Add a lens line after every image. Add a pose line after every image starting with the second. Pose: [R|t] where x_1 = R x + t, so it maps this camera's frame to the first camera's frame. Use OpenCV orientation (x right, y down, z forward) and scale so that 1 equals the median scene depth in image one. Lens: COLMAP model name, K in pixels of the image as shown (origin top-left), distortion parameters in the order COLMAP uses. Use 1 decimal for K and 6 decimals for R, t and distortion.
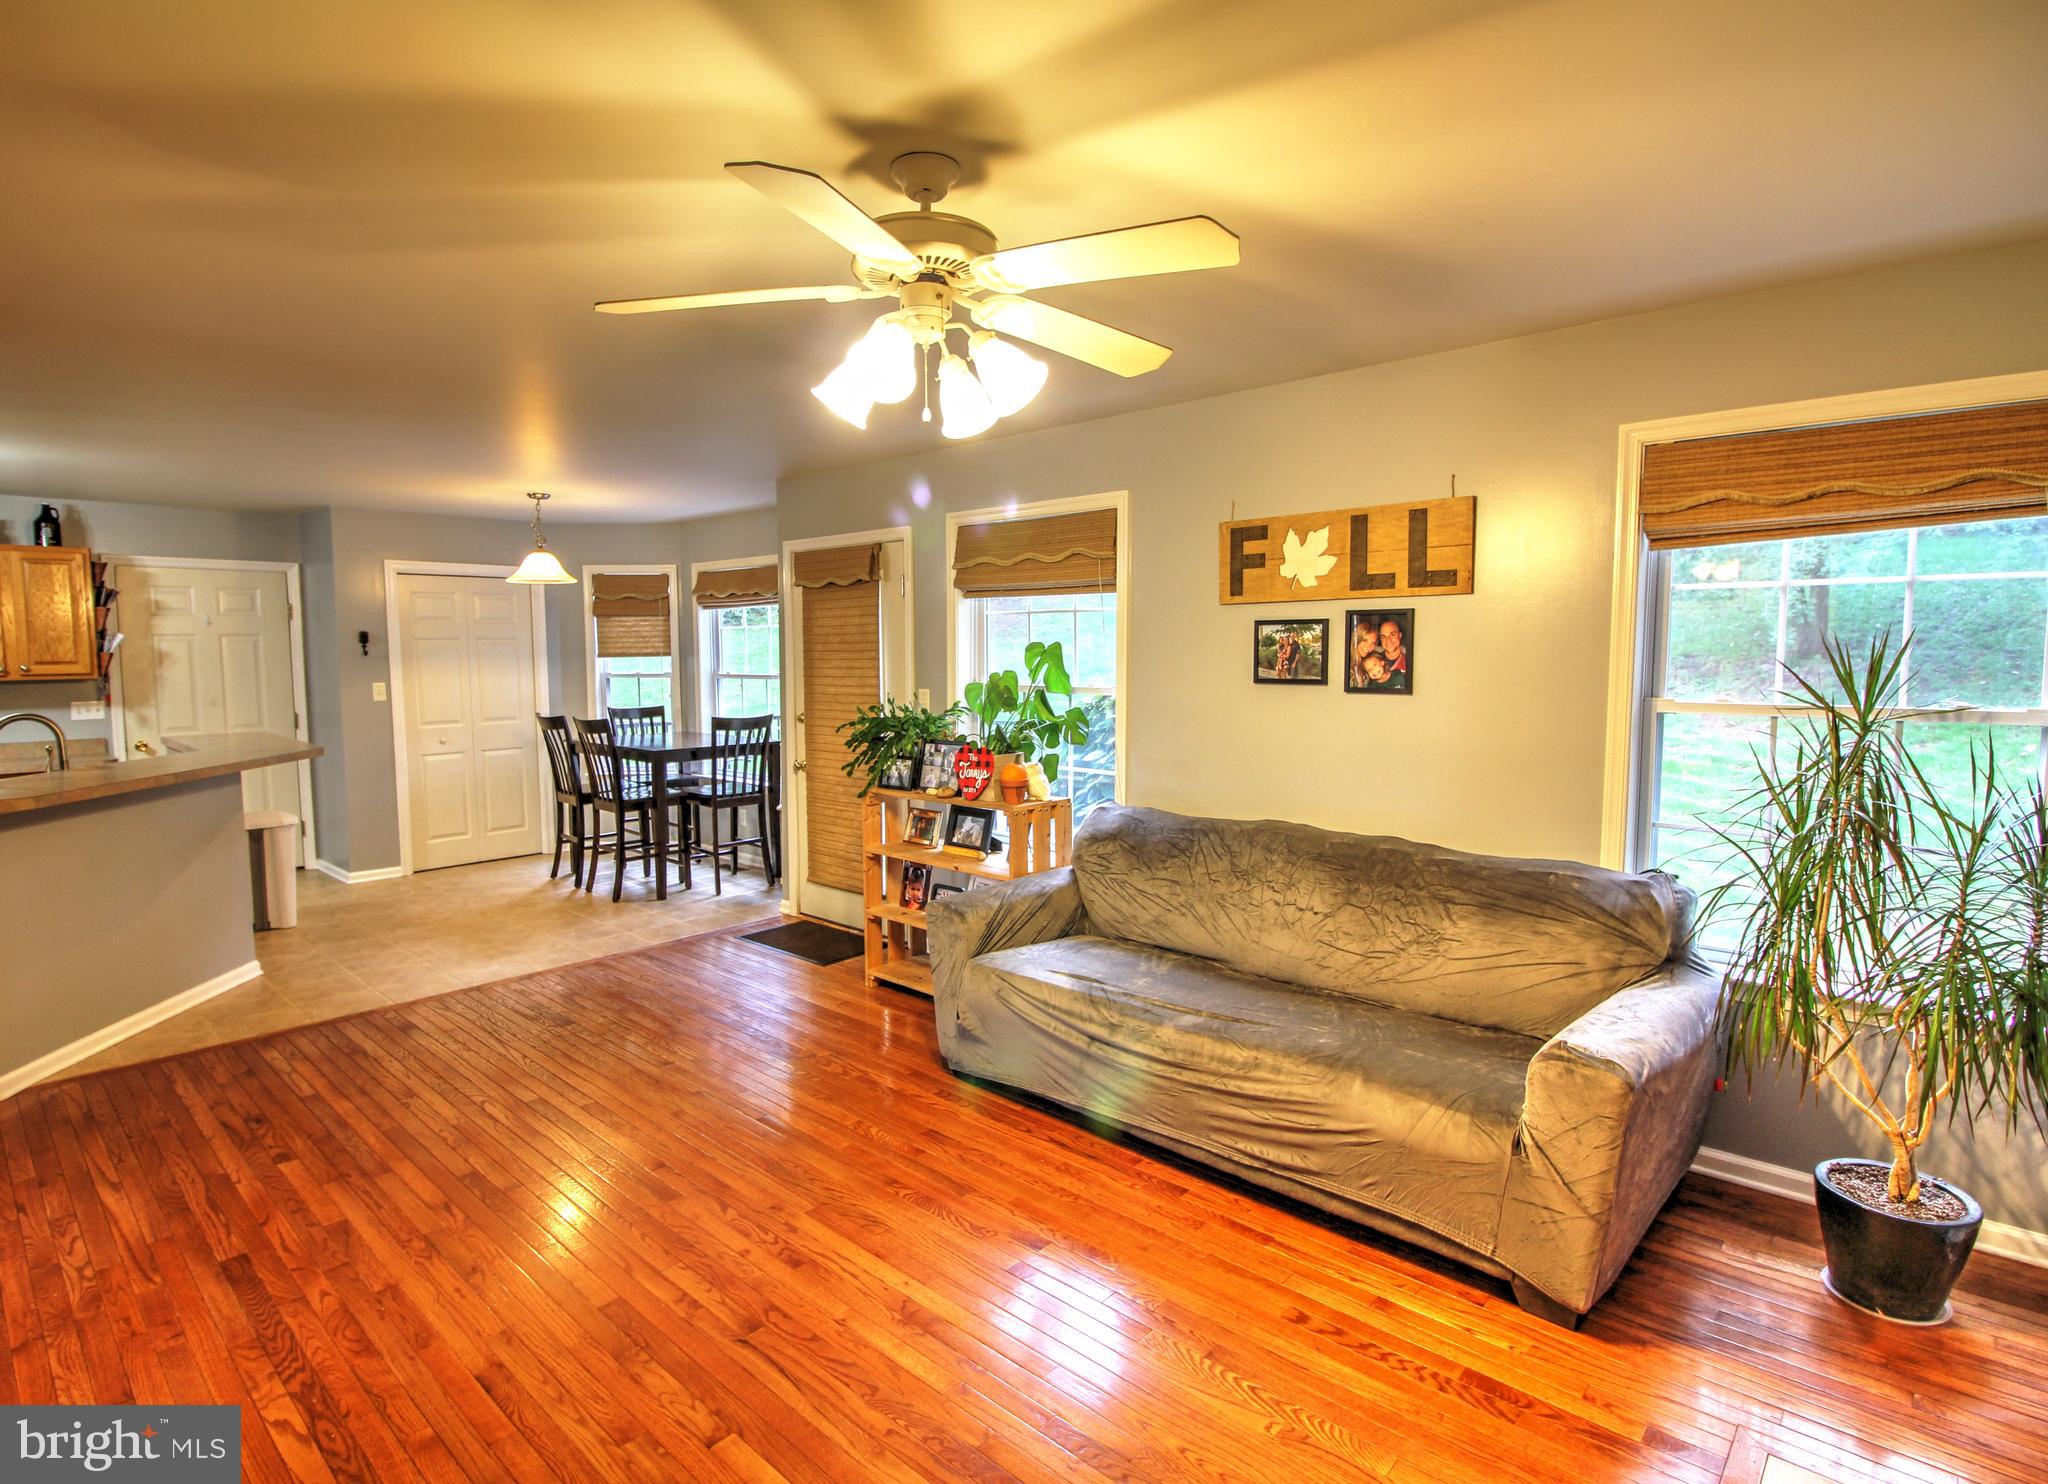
lens RADIAL K [[1038.7, 0, 1002.7], [0, 1038.7, 730.4], [0, 0, 1]] dist [-0.006673, -0.000249]
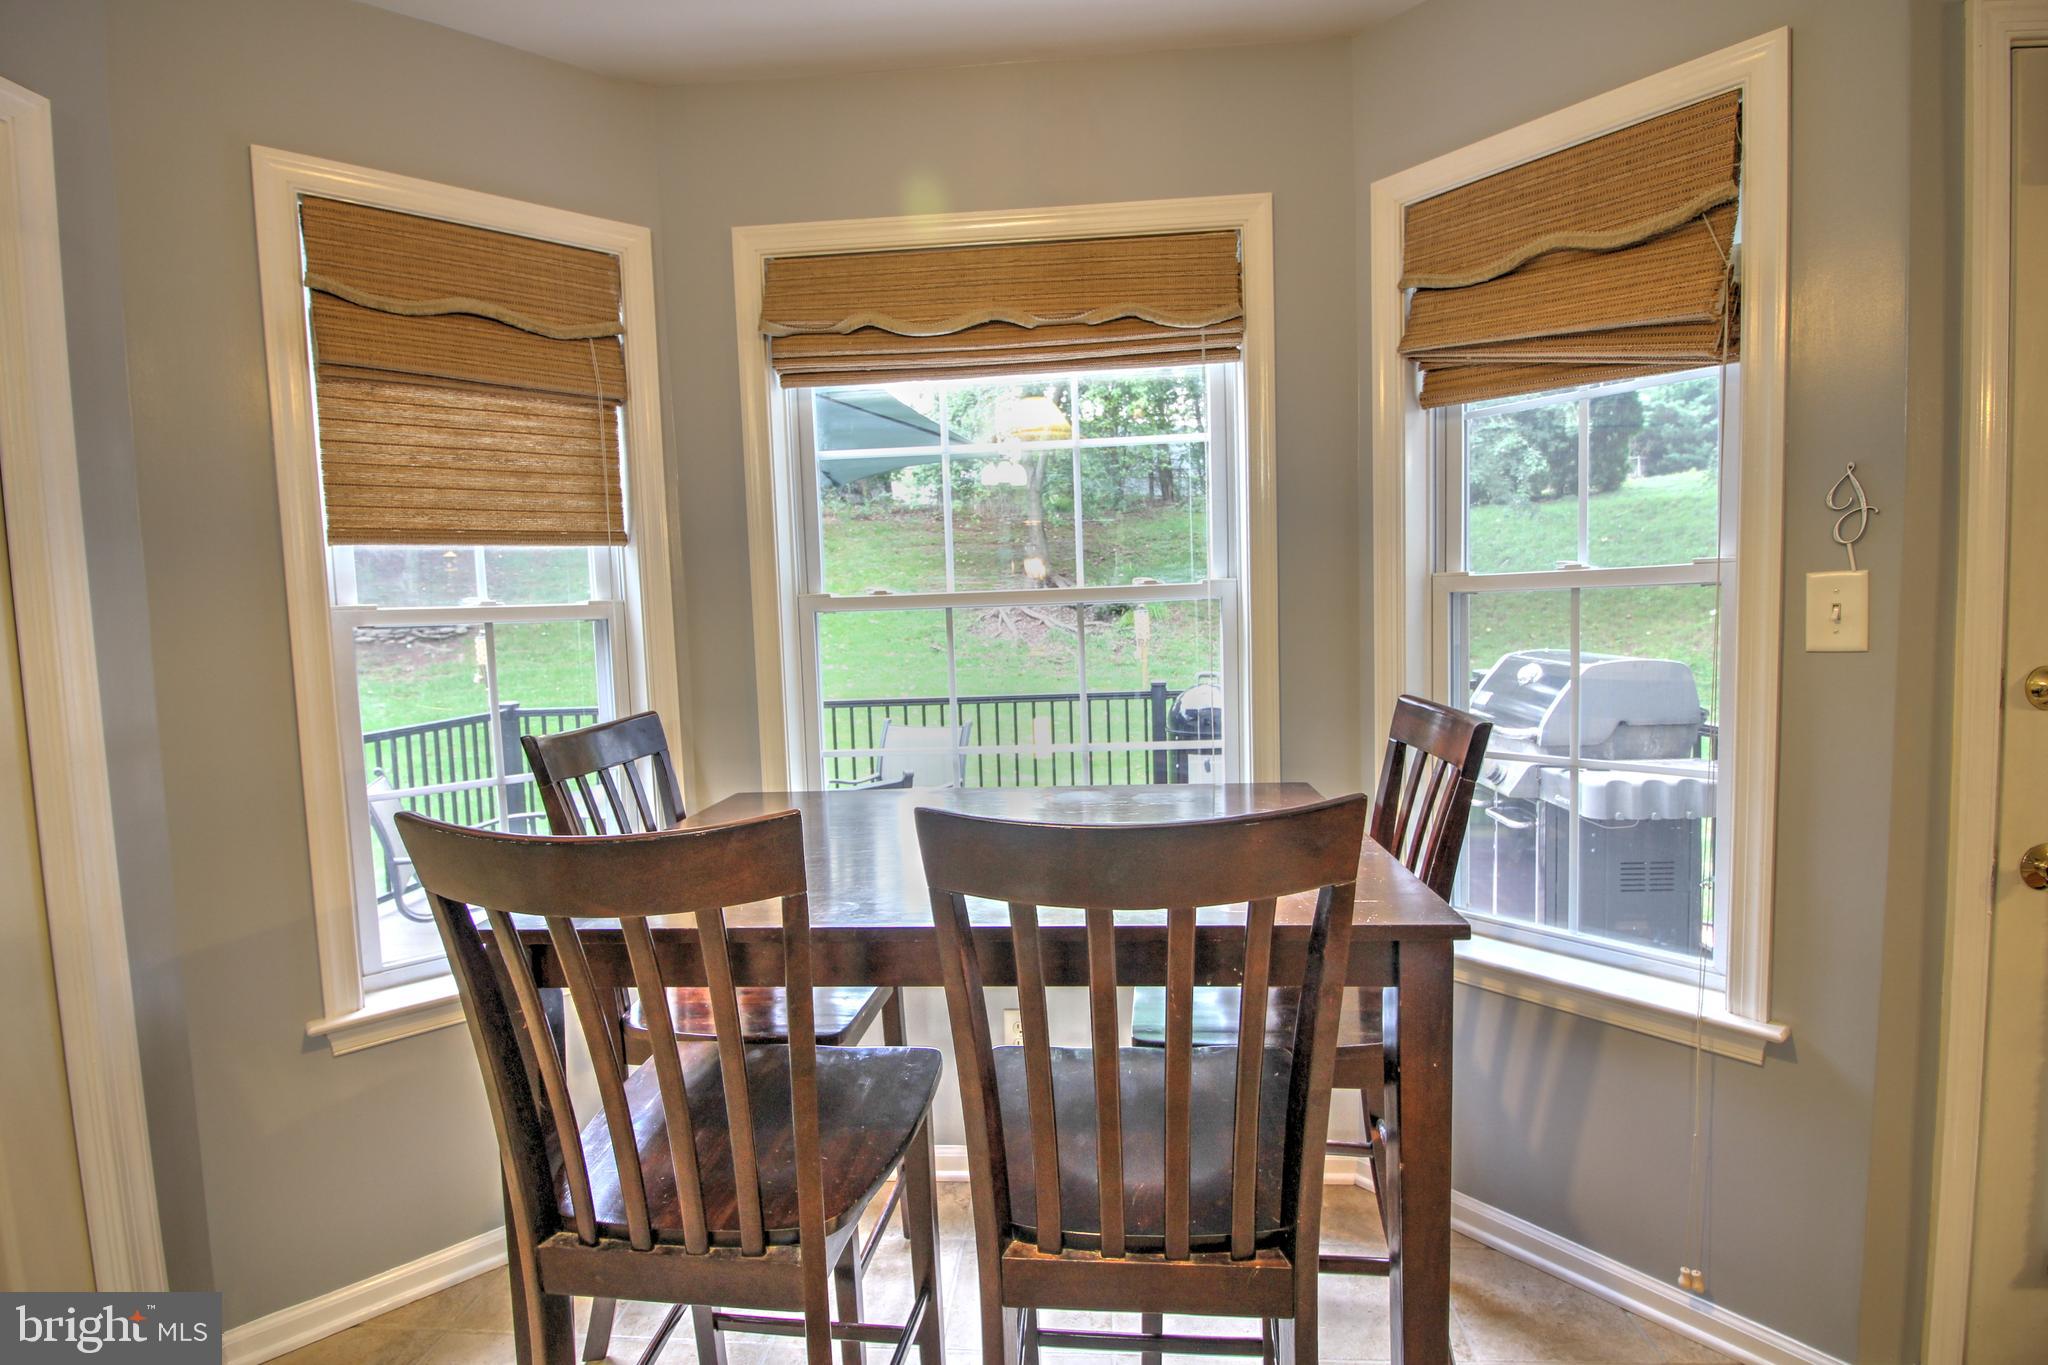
lens RADIAL K [[953.9, 0, 1022.8], [0, 953.9, 693.4], [0, 0, 1]] dist [-0.005092, -0.004897]
pose [[0.793433, -0.072142, 0.604367, -0.737482], [0.074019, 0.997018, 0.021838, -0.048107], [-0.604140, 0.027408, 0.796407, 1.323760]]
